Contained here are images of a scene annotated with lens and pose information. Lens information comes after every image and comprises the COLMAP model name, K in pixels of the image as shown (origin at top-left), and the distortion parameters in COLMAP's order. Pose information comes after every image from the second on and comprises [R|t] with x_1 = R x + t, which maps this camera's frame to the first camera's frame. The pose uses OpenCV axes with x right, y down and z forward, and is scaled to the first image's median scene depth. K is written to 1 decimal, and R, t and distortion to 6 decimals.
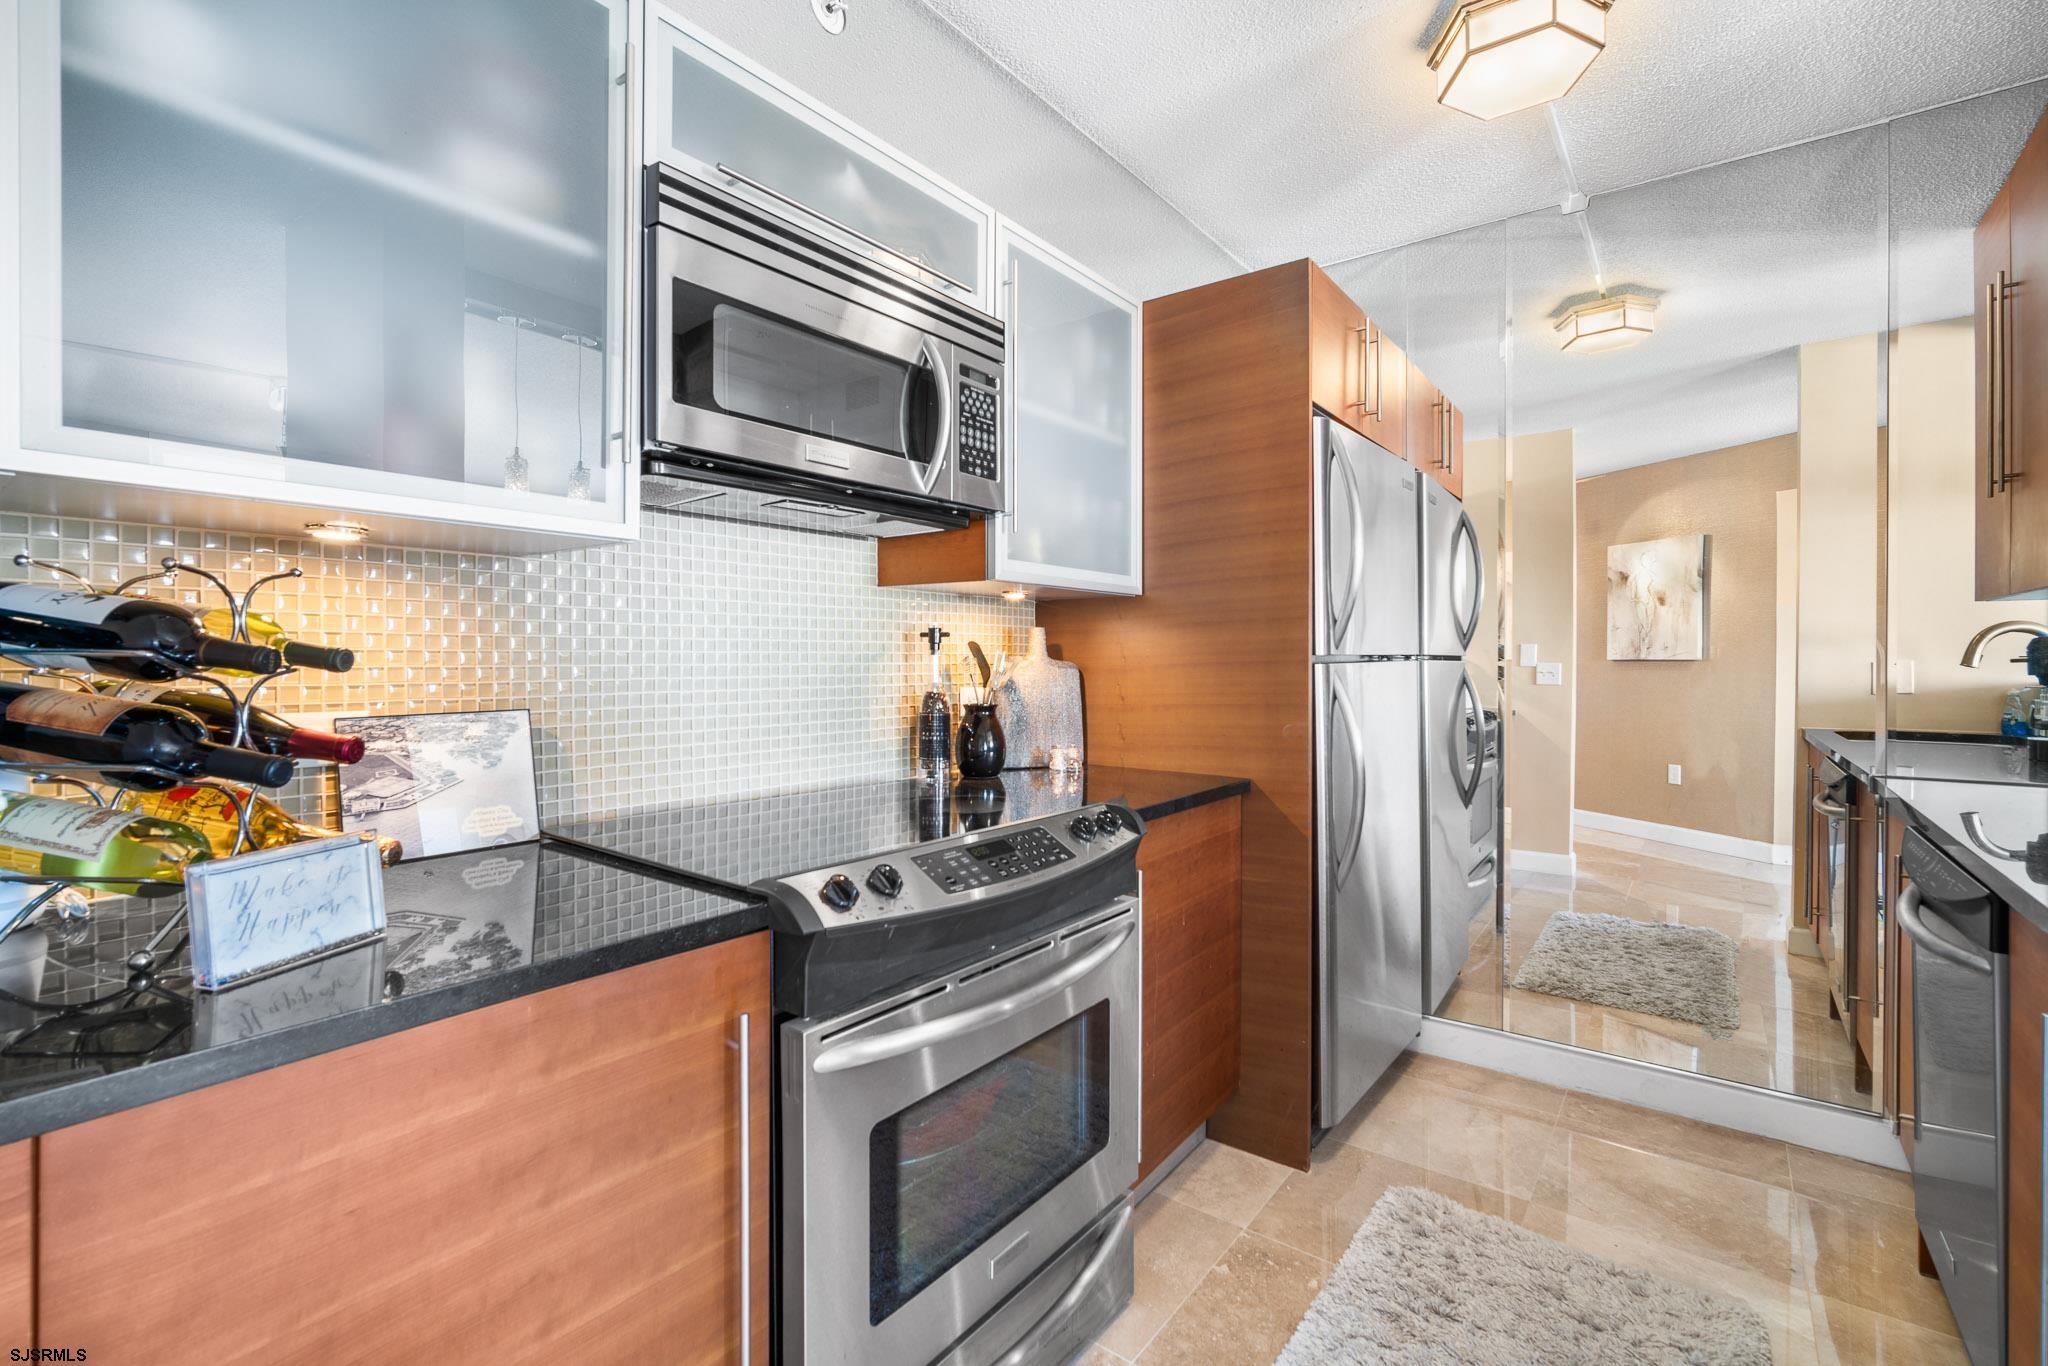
lens RADIAL K [[903.4, 0, 1027.3], [0, 903.4, 668.0], [0, 0, 1]] dist [-0.012428, 0.002775]
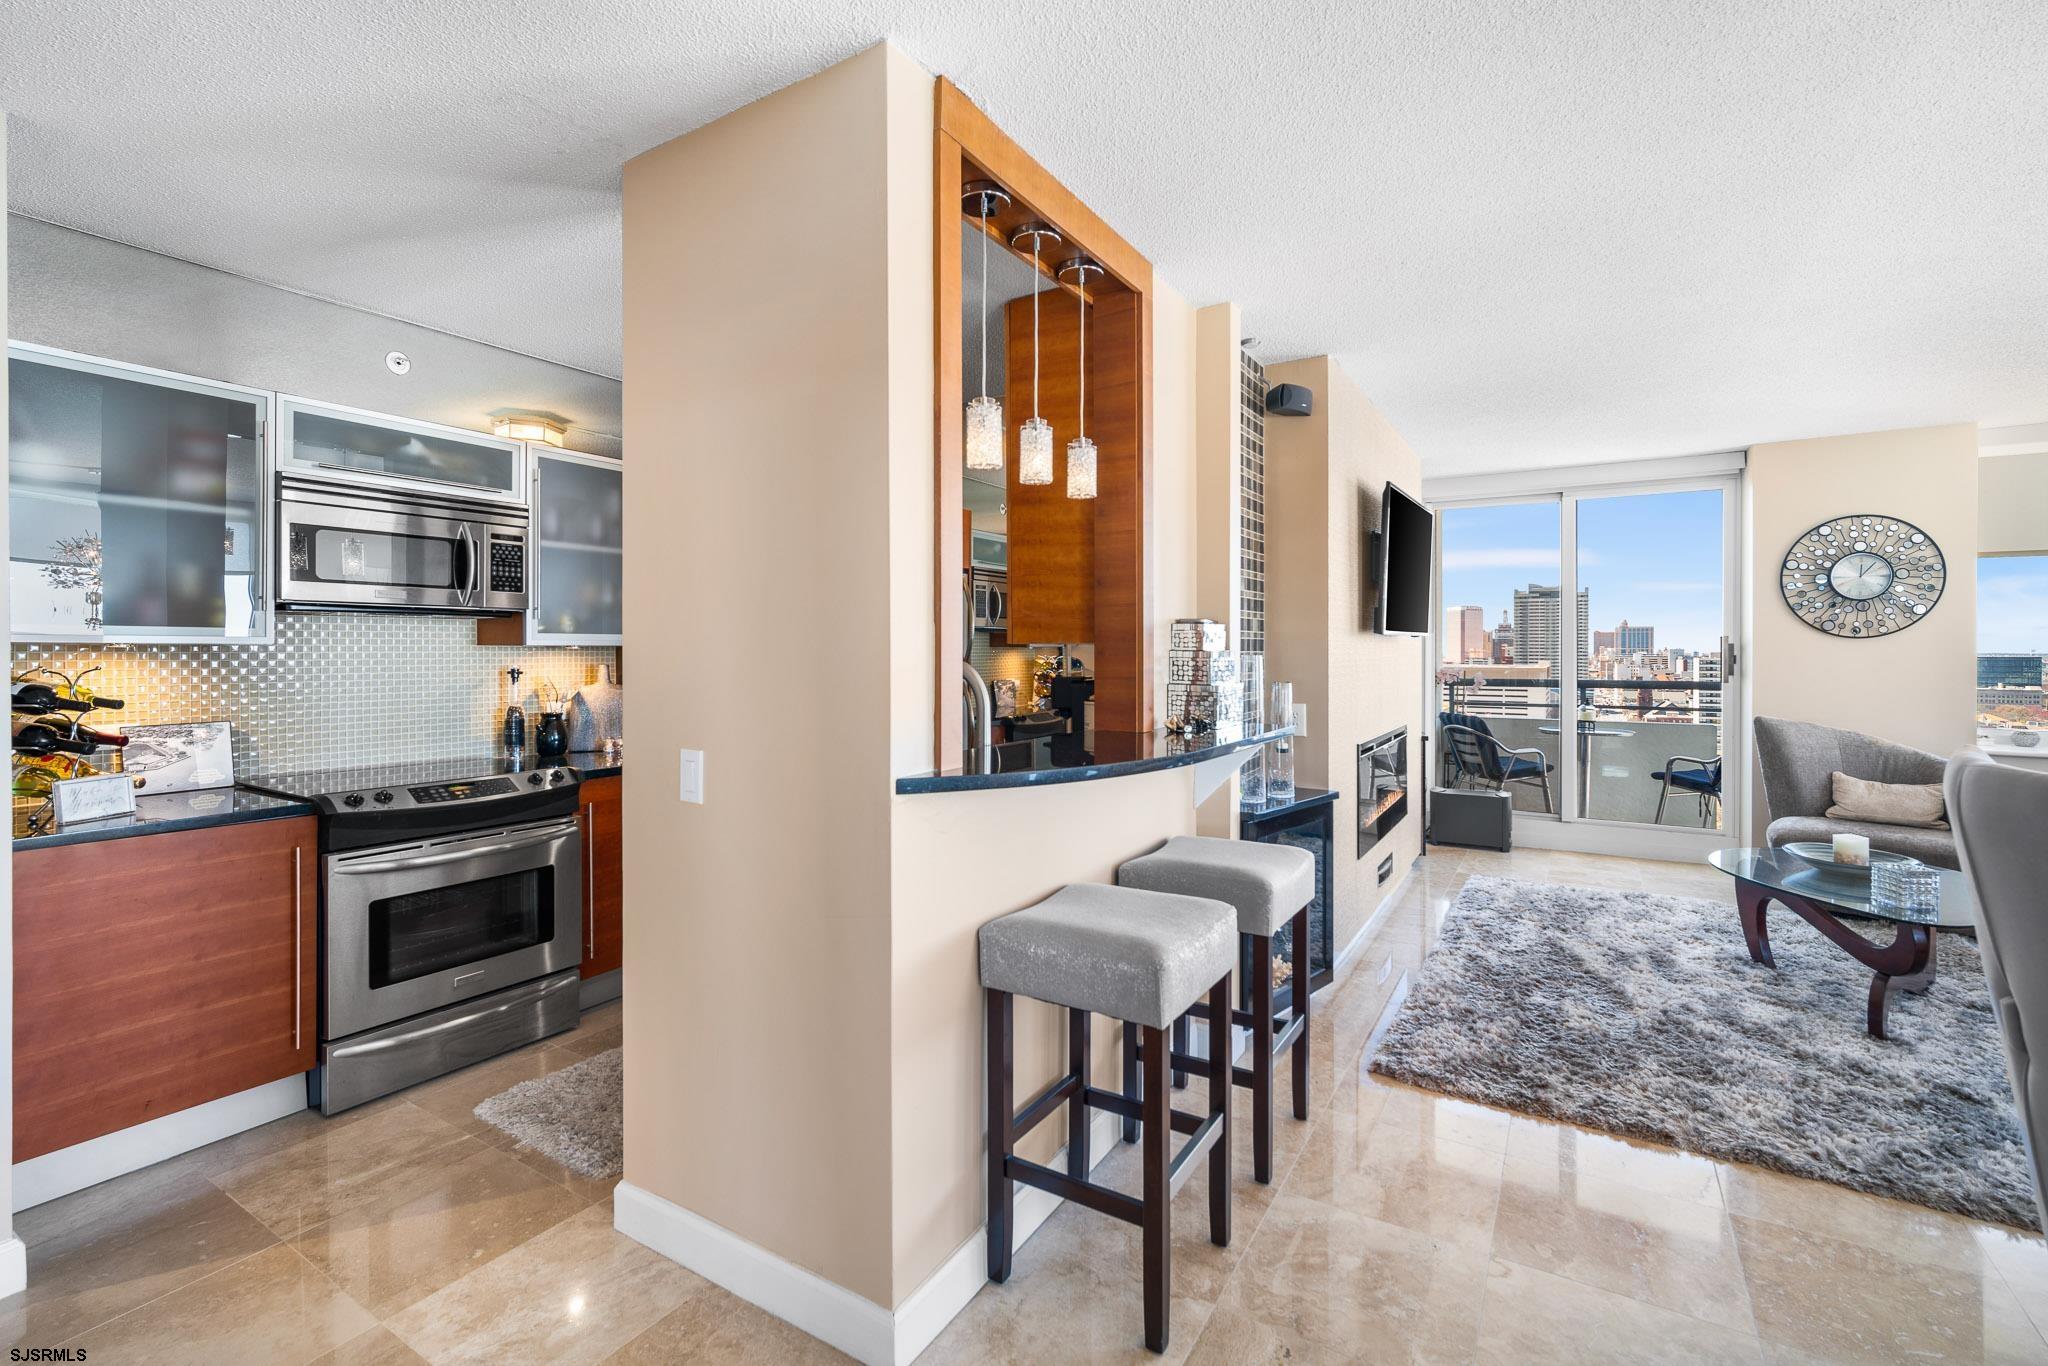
lens RADIAL K [[903.4, 0, 1024.3], [0, 903.4, 658.1], [0, 0, 1]] dist [-0.012428, 0.002775]
pose [[0.994777, -0.002919, 0.102030, 1.198384], [0.003269, 0.999989, -0.003266, -0.098356], [-0.102019, 0.003583, 0.994776, -1.392823]]
